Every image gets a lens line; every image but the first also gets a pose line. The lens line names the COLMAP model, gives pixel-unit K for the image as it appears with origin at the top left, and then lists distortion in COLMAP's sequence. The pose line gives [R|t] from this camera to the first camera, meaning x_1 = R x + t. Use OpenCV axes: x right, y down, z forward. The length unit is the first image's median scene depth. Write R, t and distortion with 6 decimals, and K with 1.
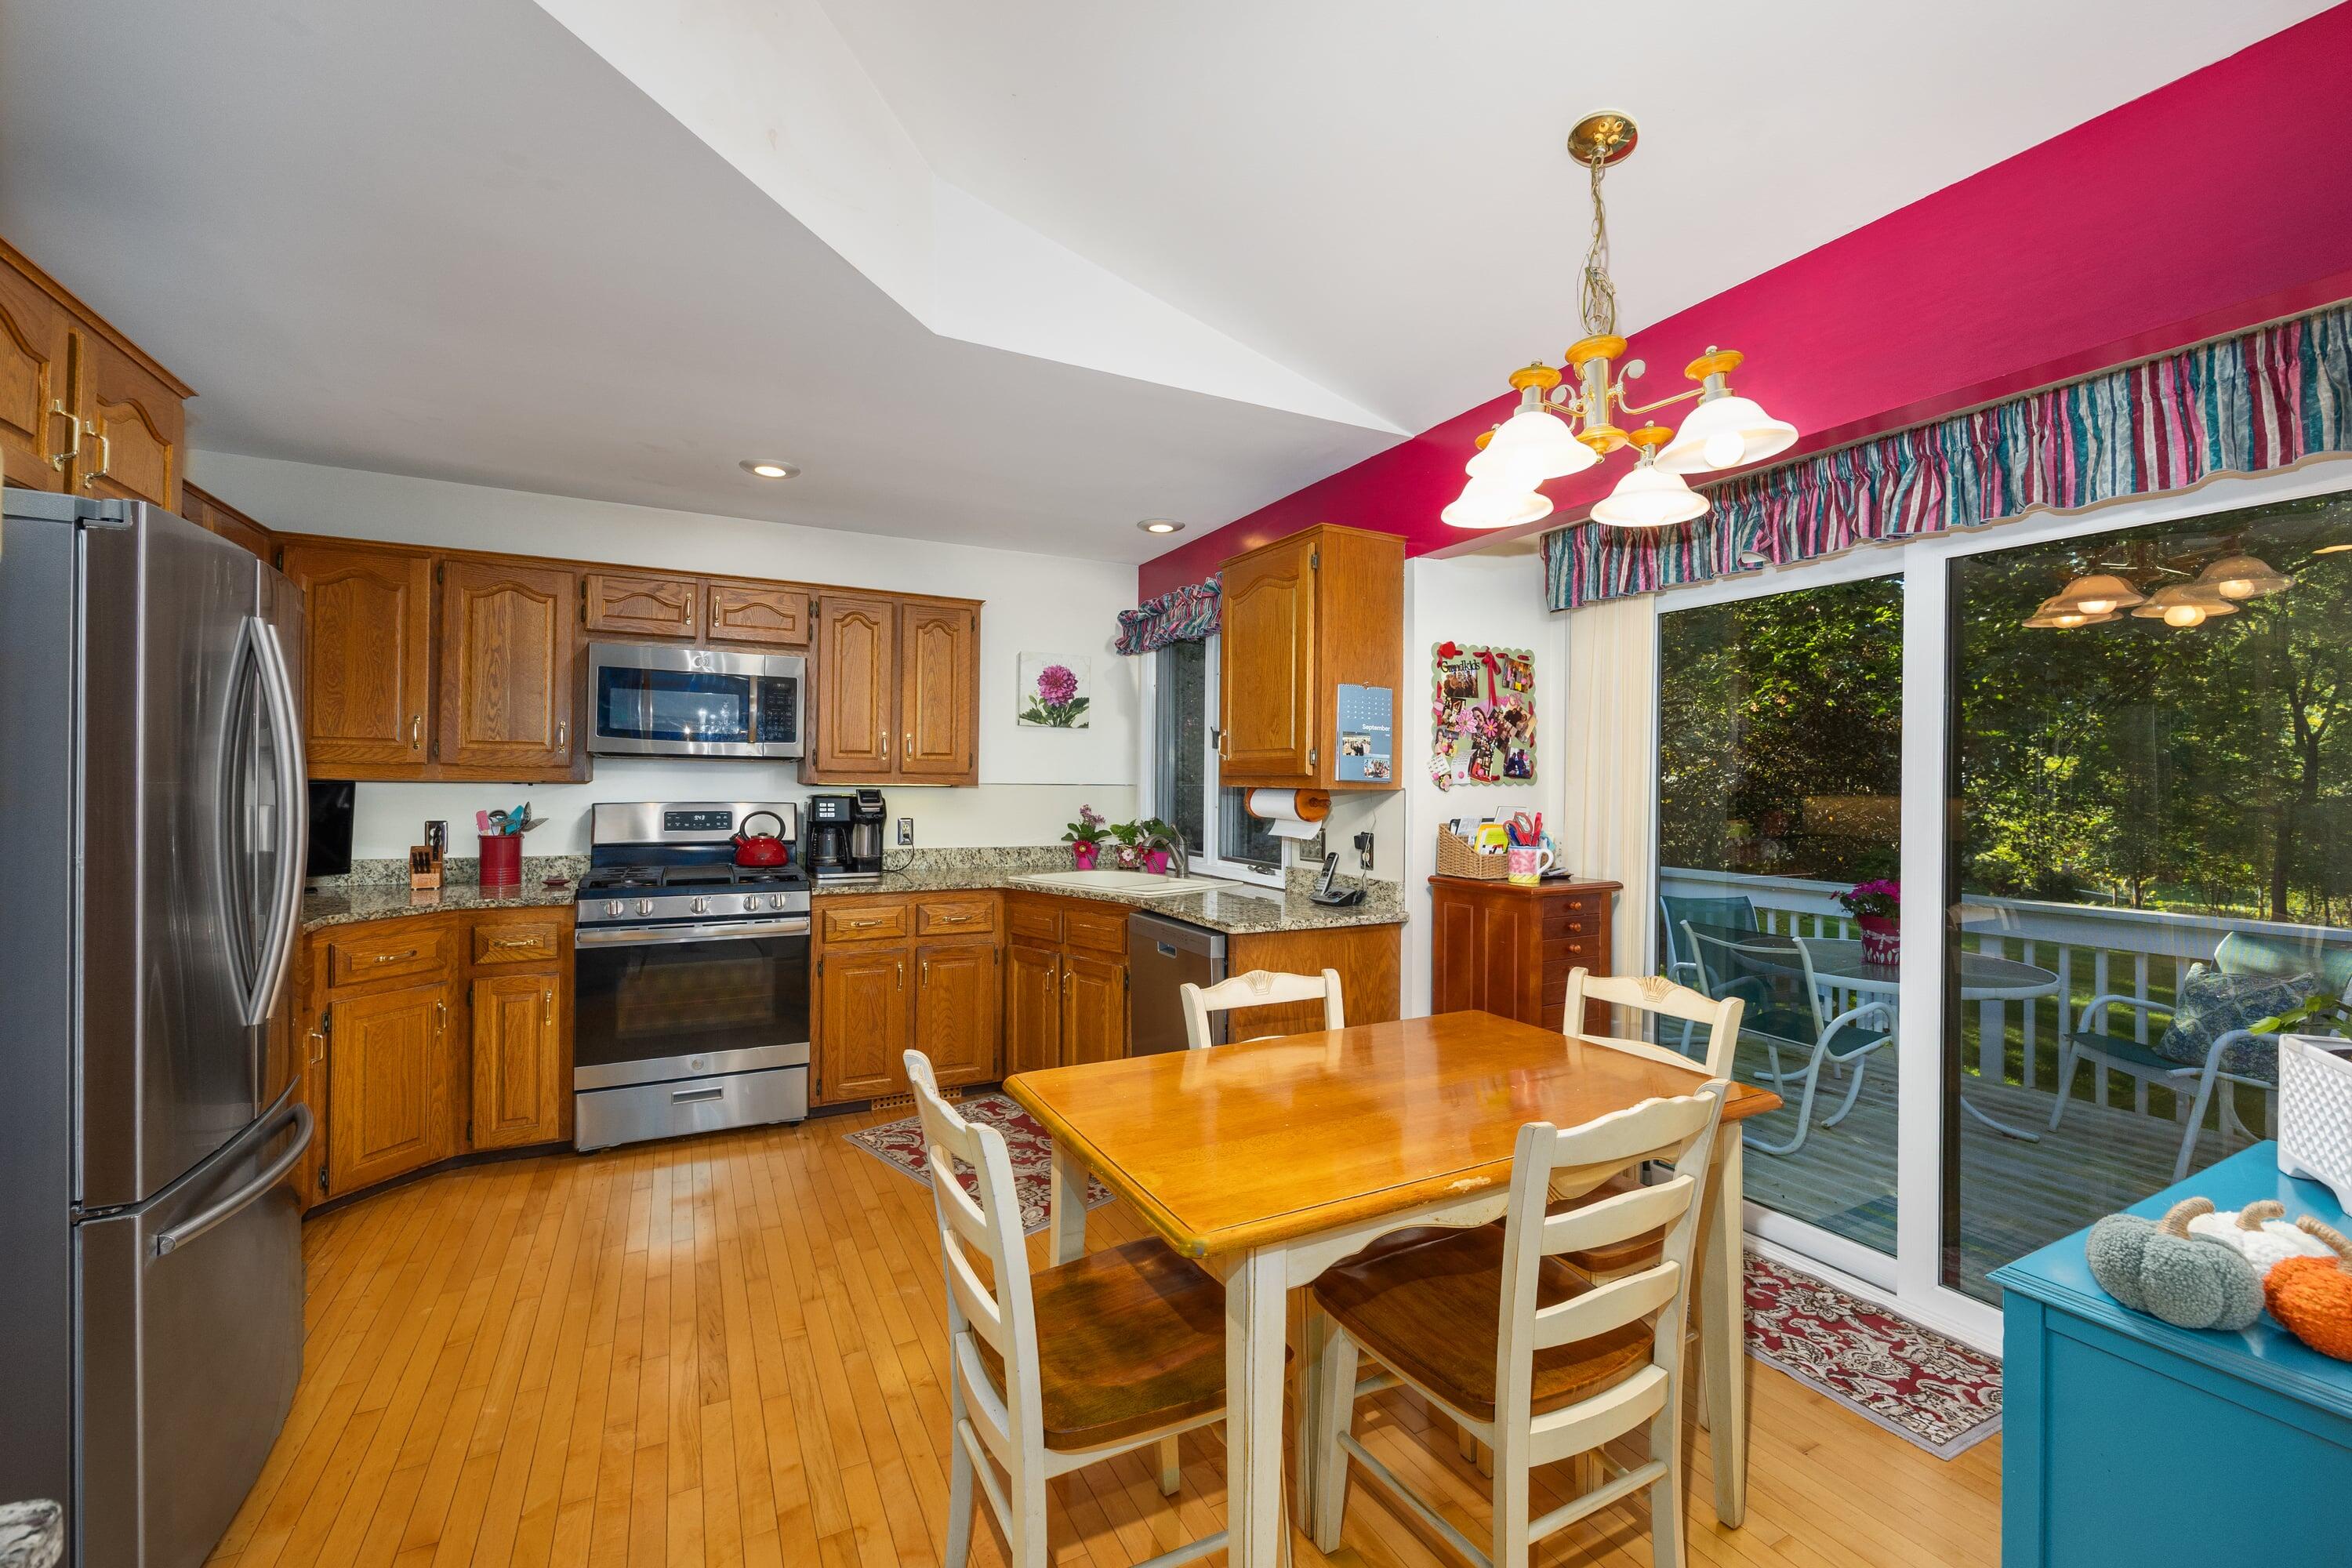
lens RADIAL K [[978.4, 0, 1170.6], [0, 978.4, 775.3], [0, 0, 1]] dist [0.001045, -0.001196]
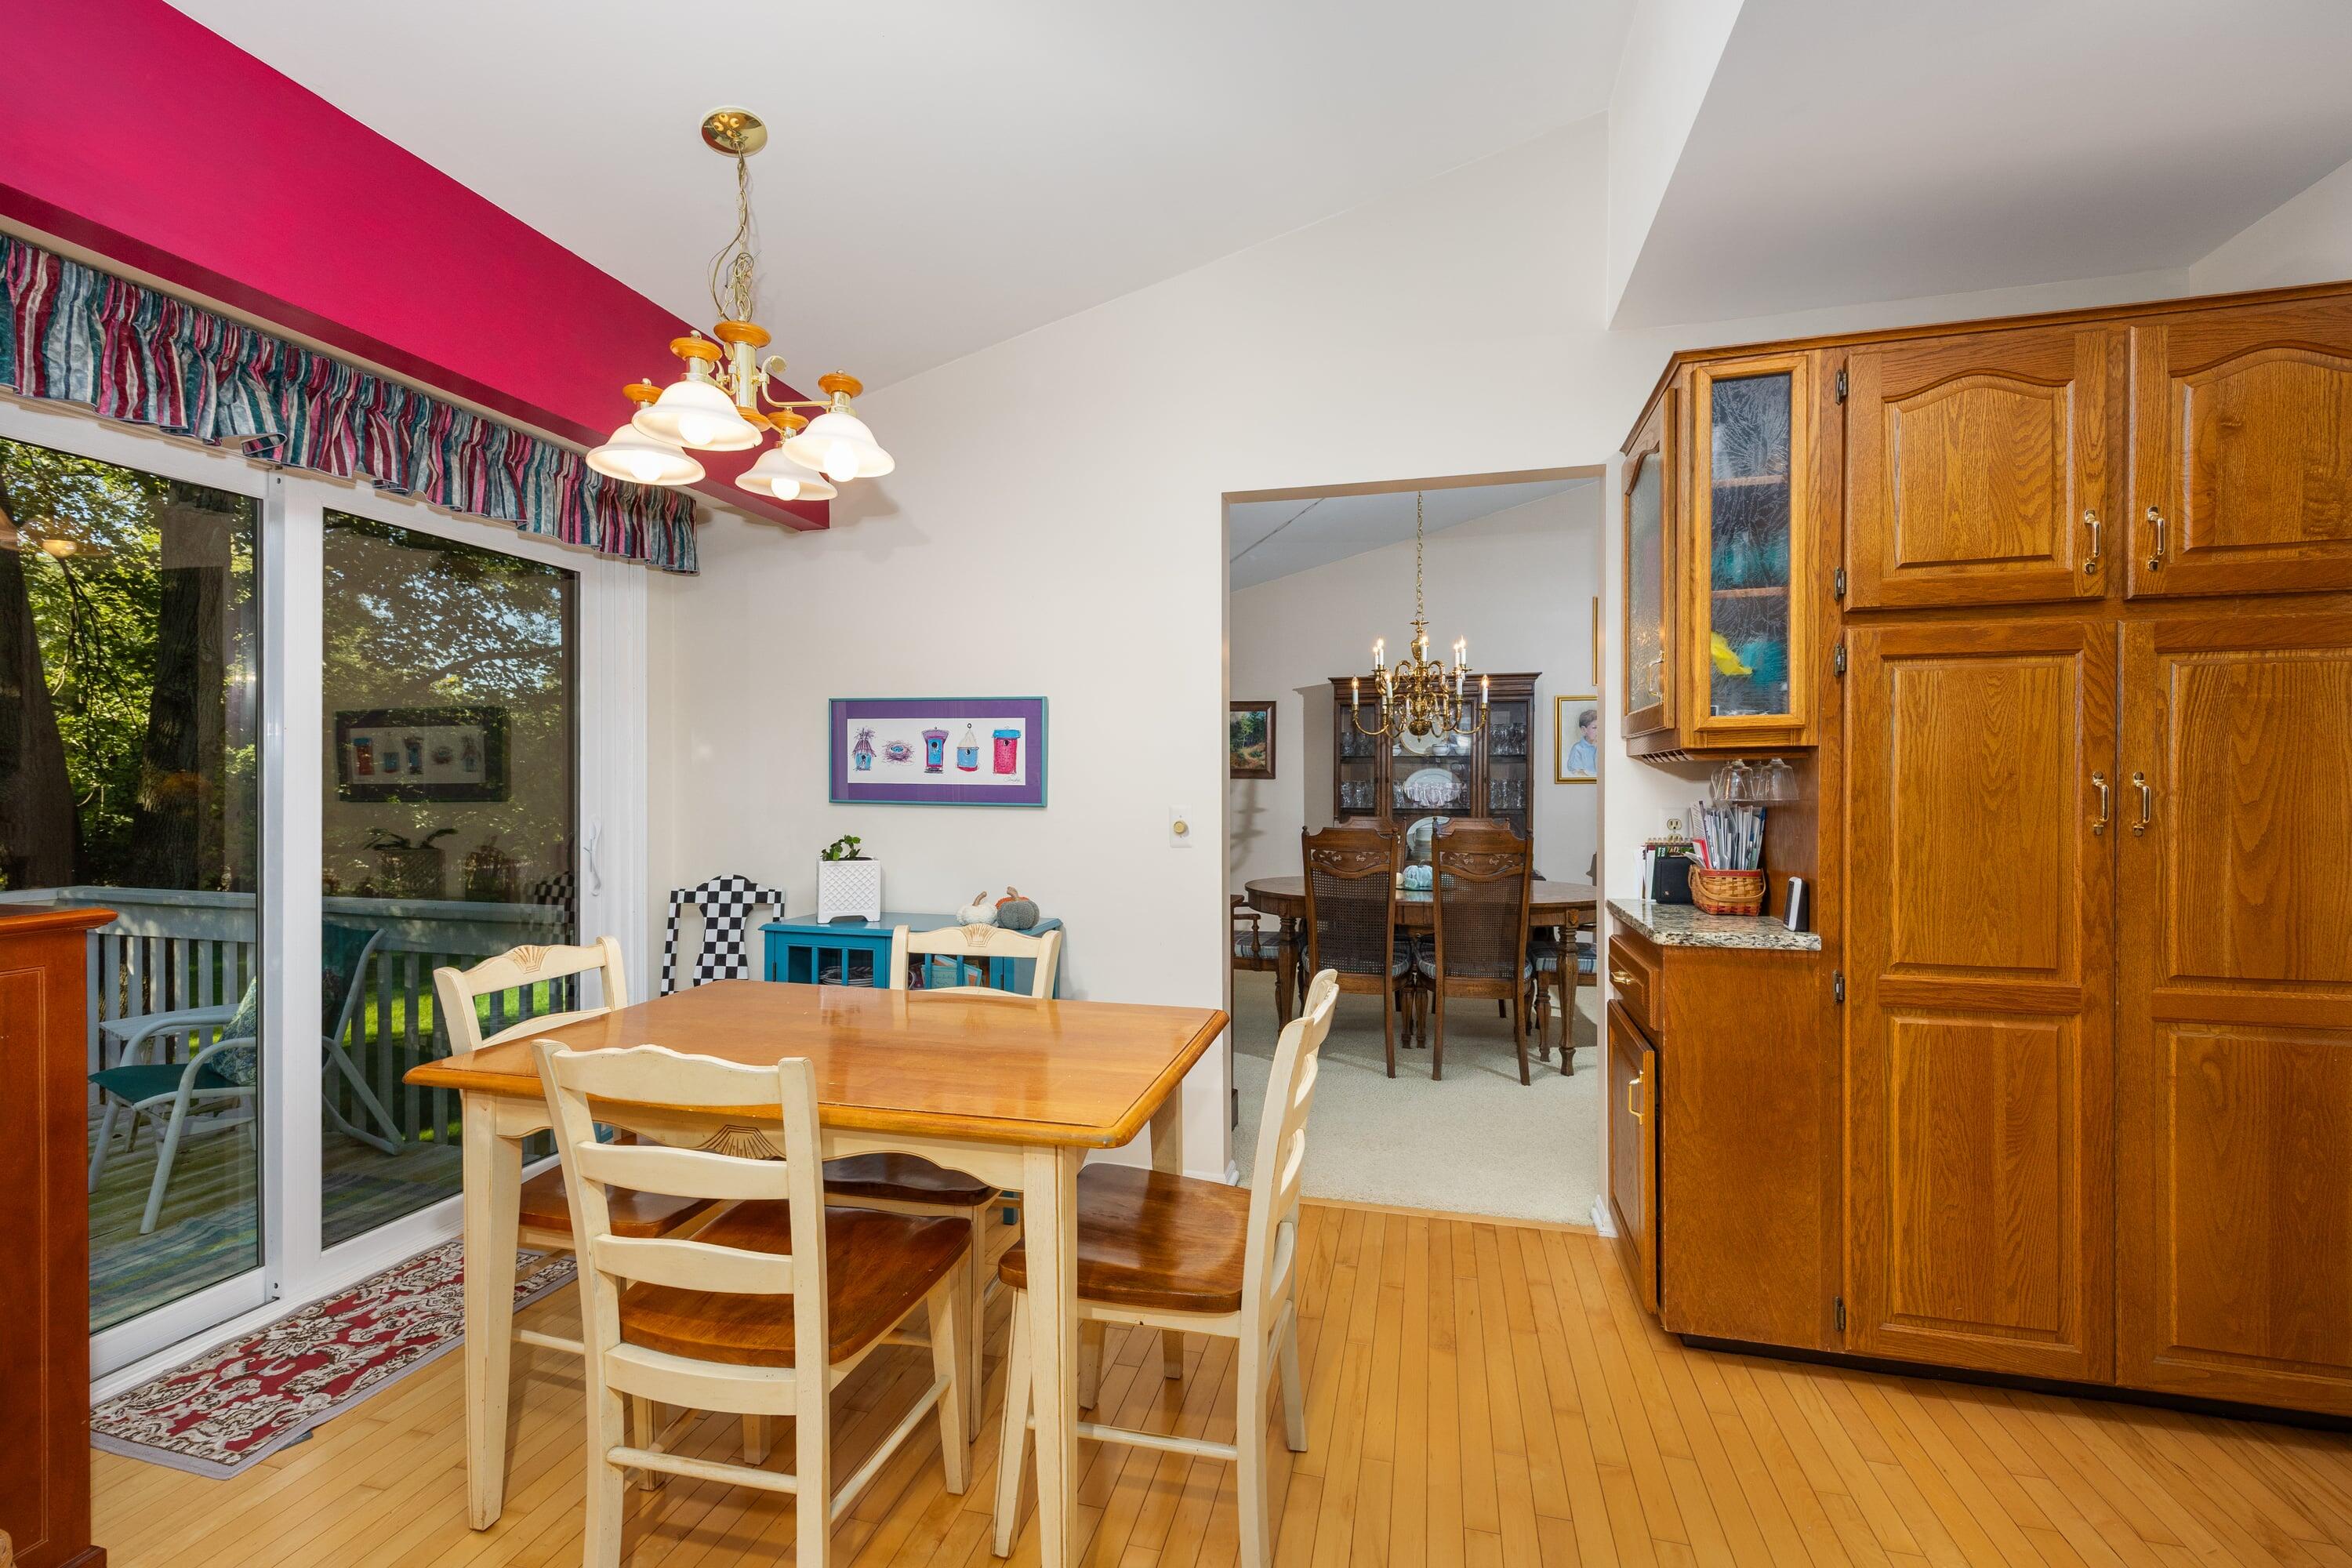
lens RADIAL K [[978.4, 0, 1224.3], [0, 978.4, 786.8], [0, 0, 1]] dist [0.001045, -0.001196]
pose [[-0.772106, -0.008582, 0.635436, -0.339263], [-0.005936, 0.999963, 0.006292, 0.028784], [-0.635466, 0.001086, -0.772128, 0.756966]]
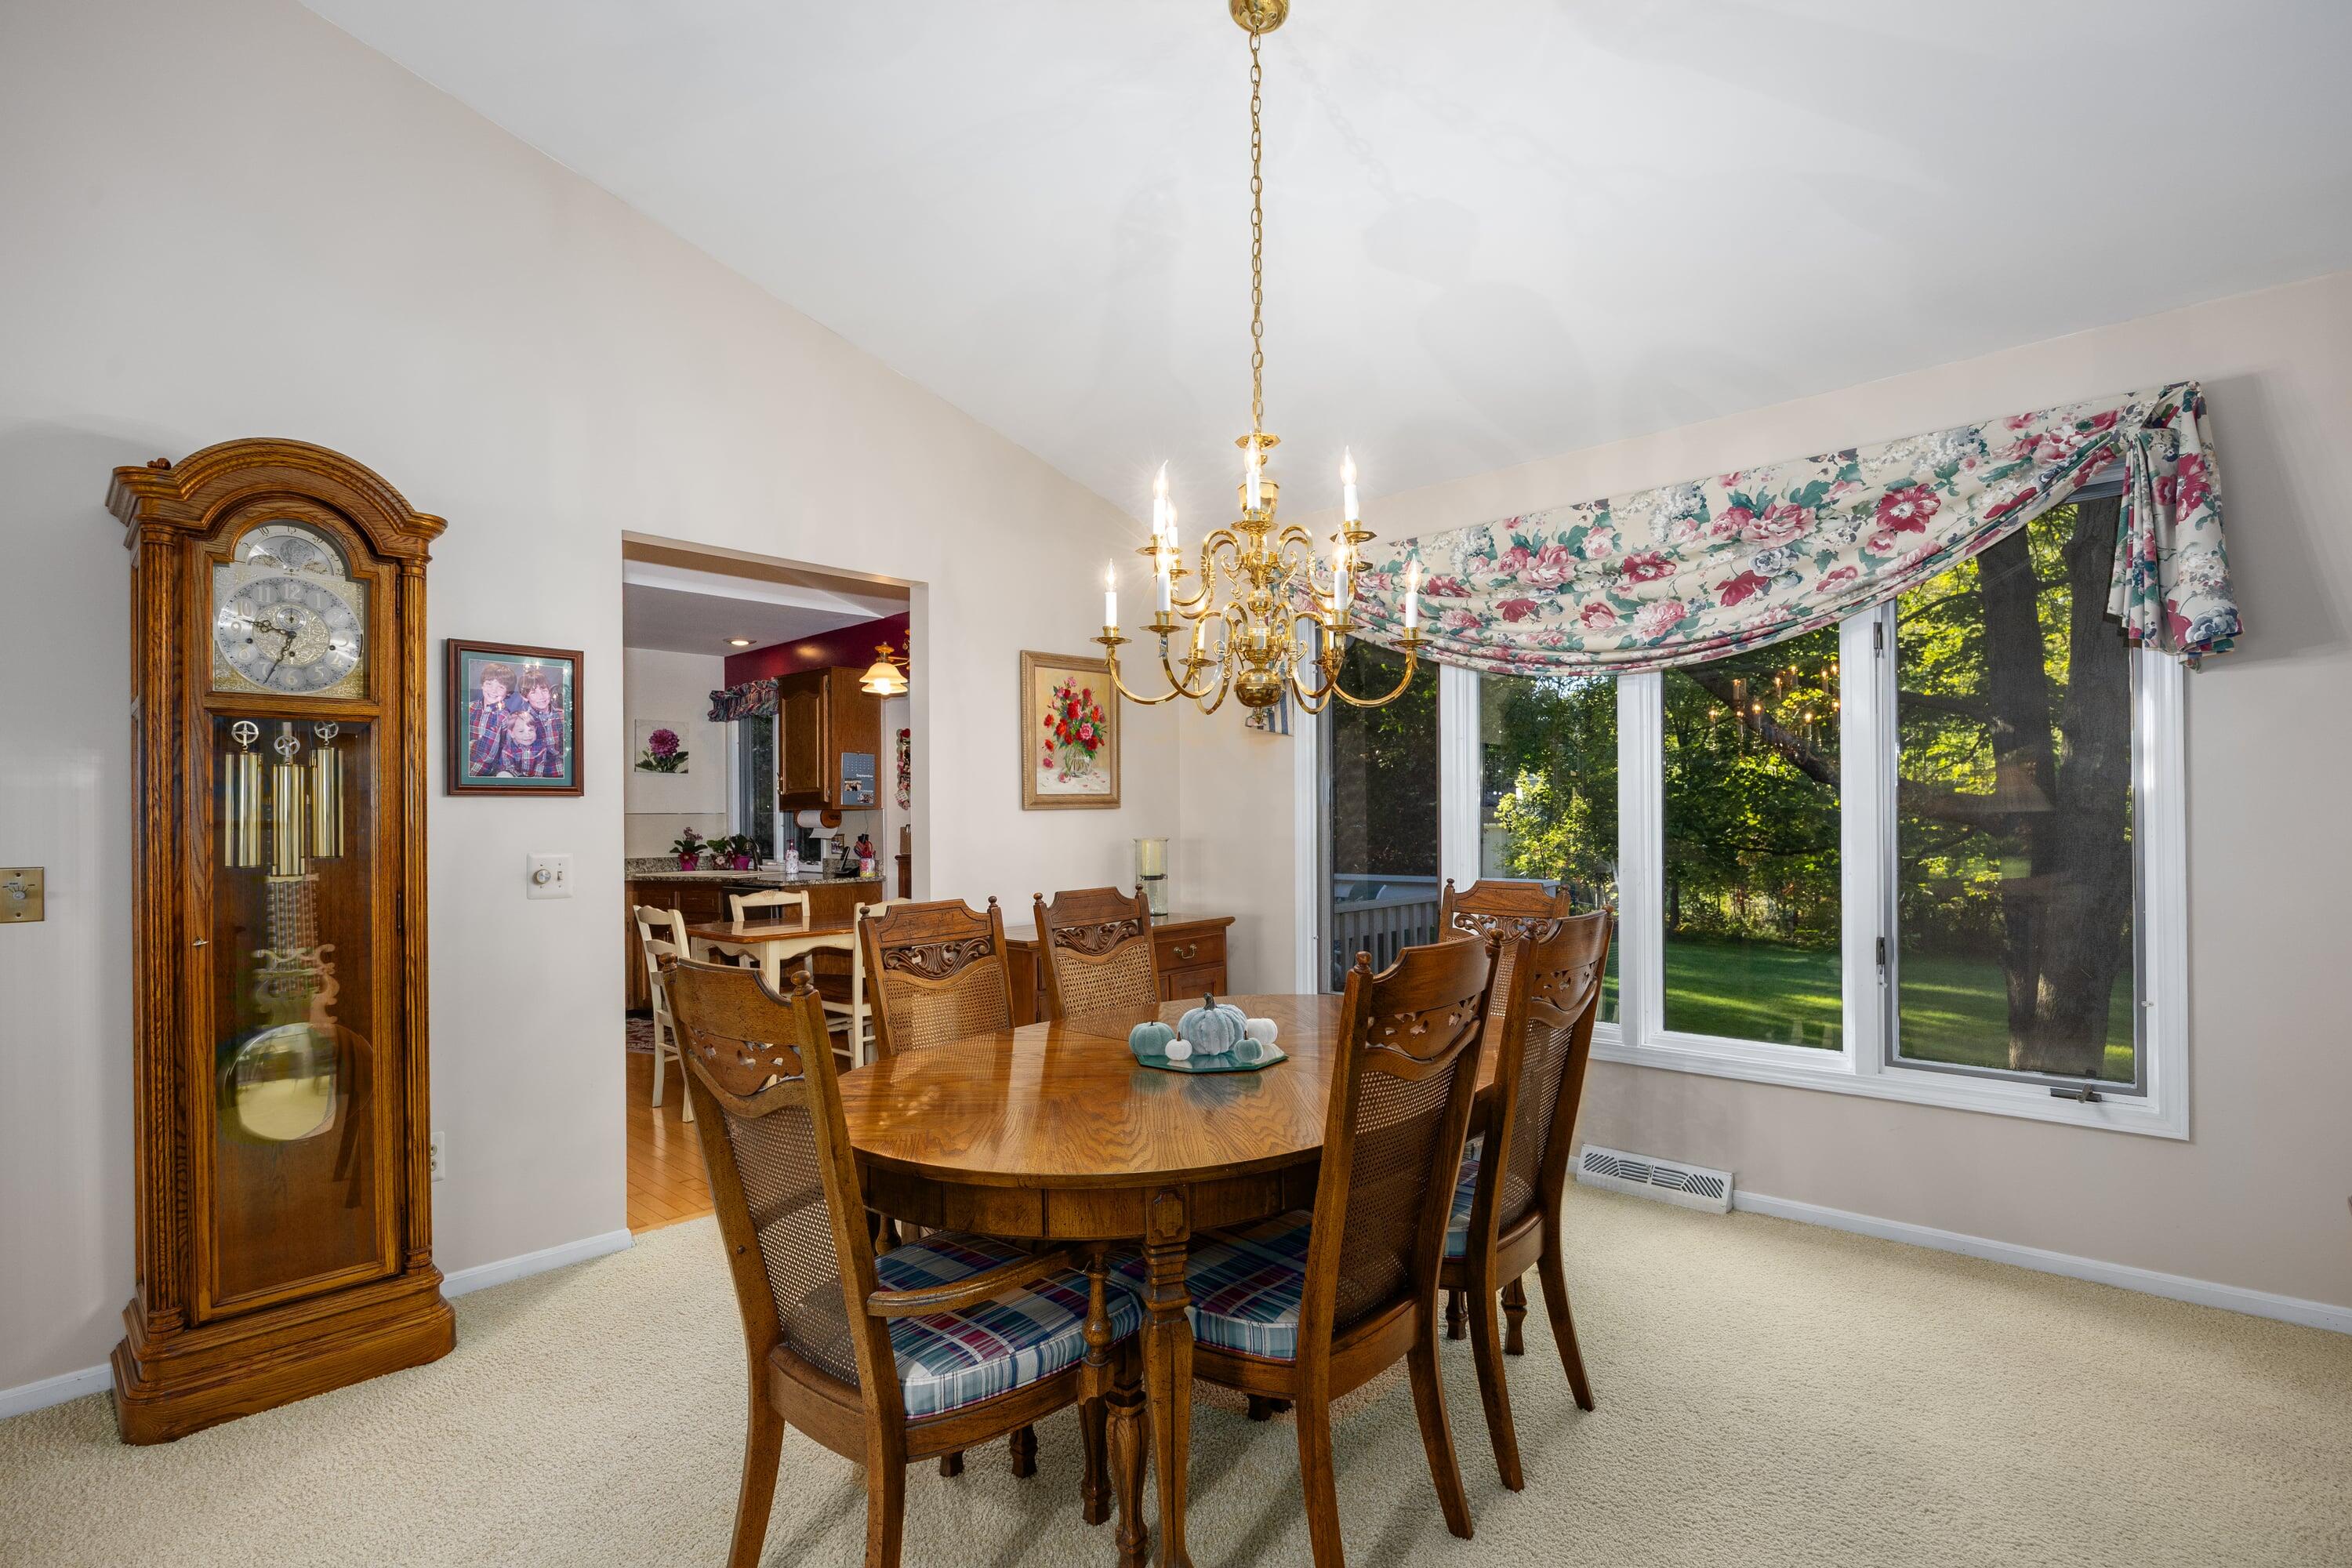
lens RADIAL K [[1169.8, 0, 1175.3], [0, 1169.8, 796.9], [0, 0, 1]] dist [0.007128, 0.000434]
pose [[0.943437, -0.013744, 0.331266, 0.024416], [0.018471, 0.999768, -0.011124, 0.022995], [-0.331036, 0.016613, 0.943472, -1.077217]]
